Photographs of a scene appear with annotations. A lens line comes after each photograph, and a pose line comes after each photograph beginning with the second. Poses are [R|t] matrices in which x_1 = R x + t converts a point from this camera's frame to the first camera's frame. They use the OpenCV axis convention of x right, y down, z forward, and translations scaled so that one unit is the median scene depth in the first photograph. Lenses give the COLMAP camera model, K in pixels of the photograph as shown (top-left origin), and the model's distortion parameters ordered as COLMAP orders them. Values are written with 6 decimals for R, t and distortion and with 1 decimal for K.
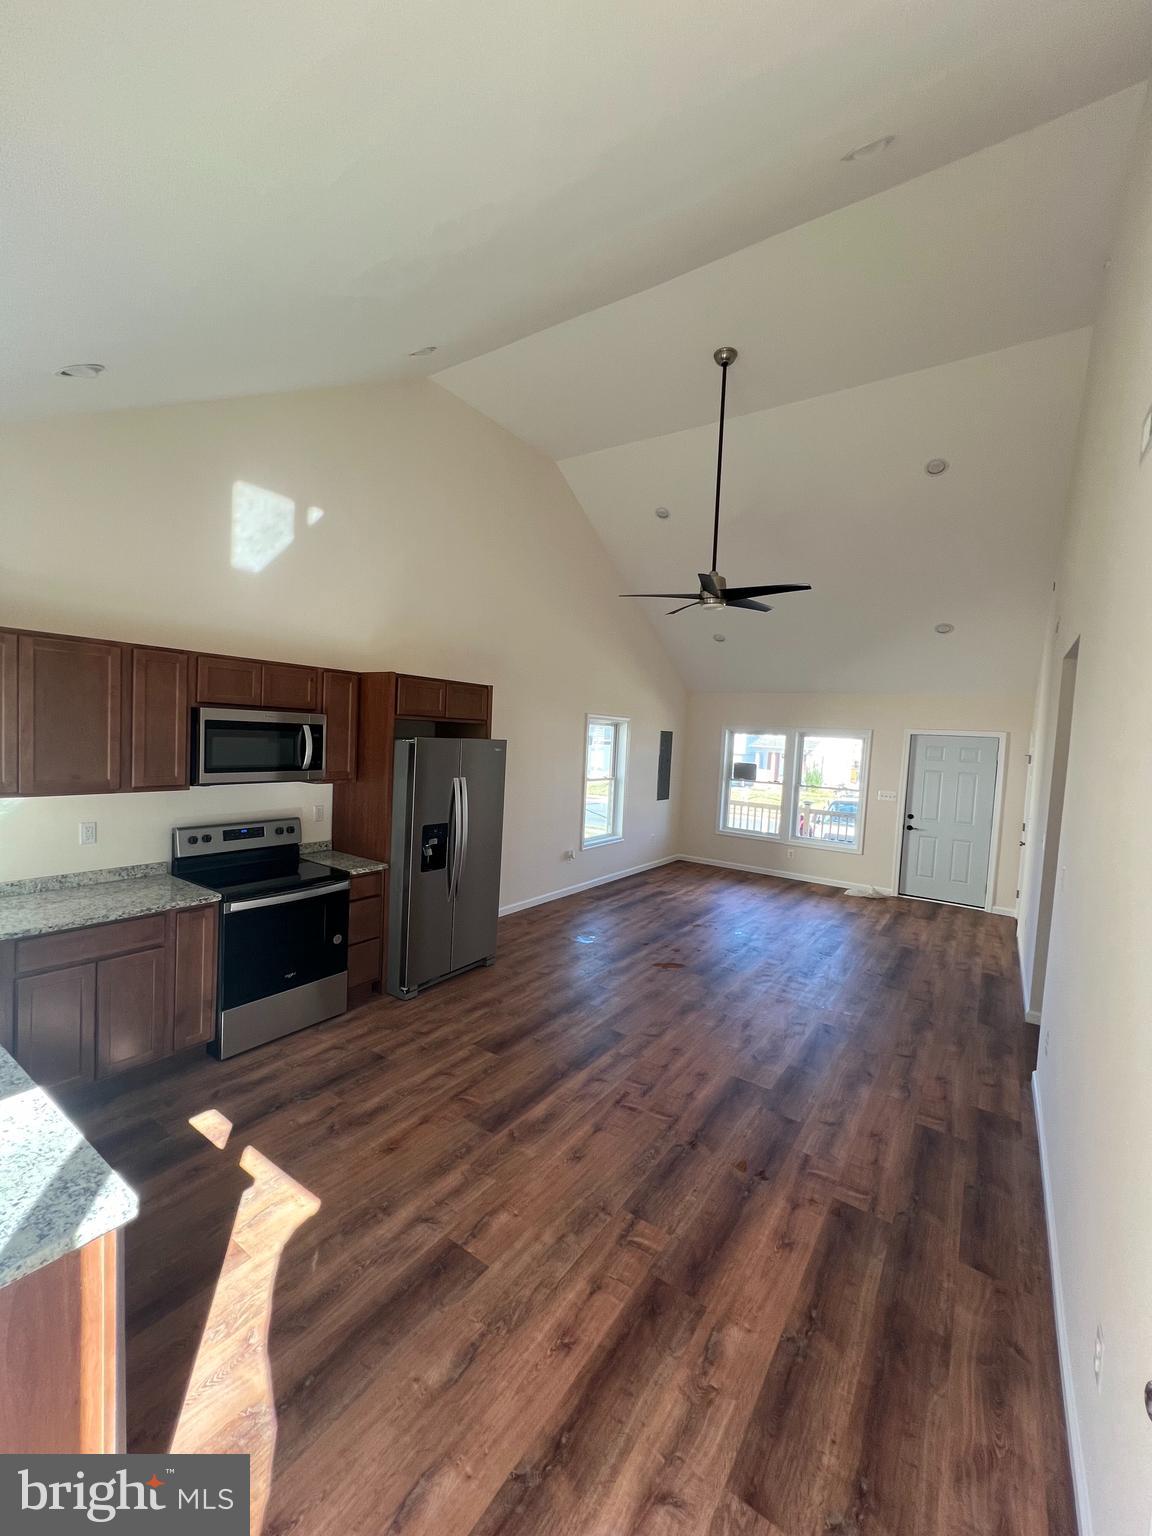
lens RADIAL K [[611.0, 0, 577.6], [0, 611.0, 772.6], [0, 0, 1]] dist [-0.001947, -0.000022]
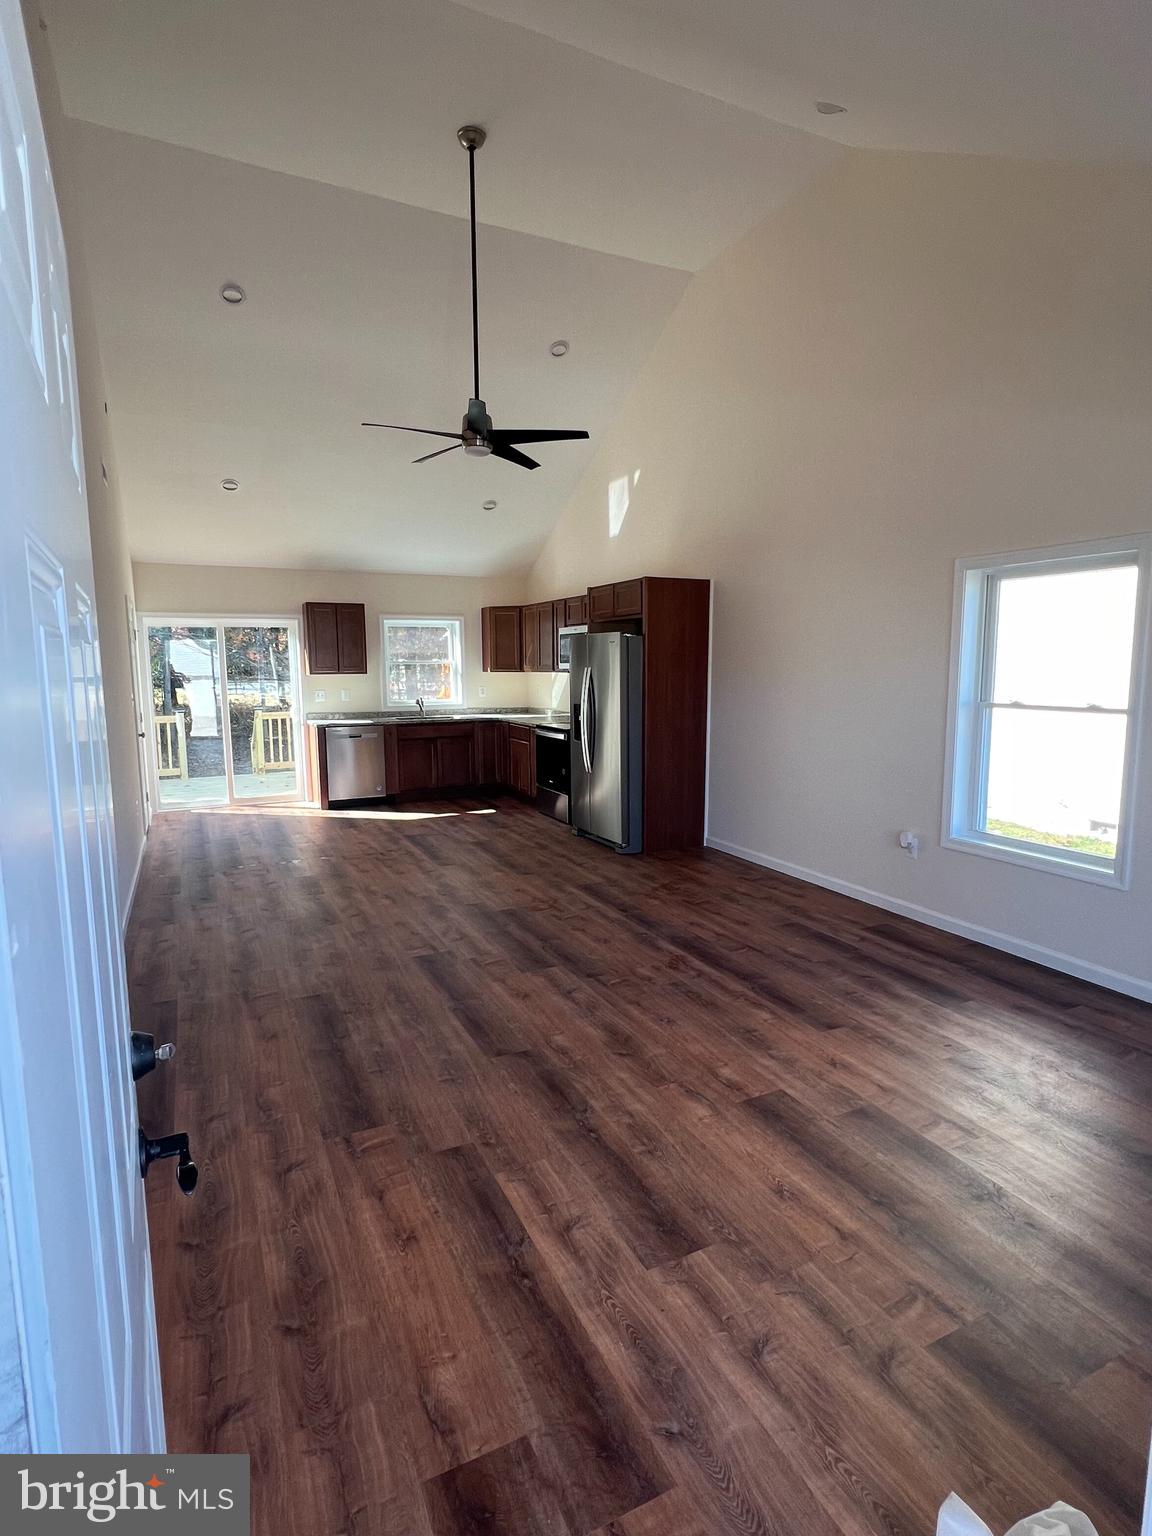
lens RADIAL K [[795.4, 0, 577.2], [0, 795.4, 760.3], [0, 0, 1]] dist [0.006897, 0.000866]
pose [[-0.491237, 0.062322, -0.868794, 0.921202], [-0.070208, 0.991359, 0.110811, 0.013119], [0.868192, 0.115430, -0.482616, 1.379304]]
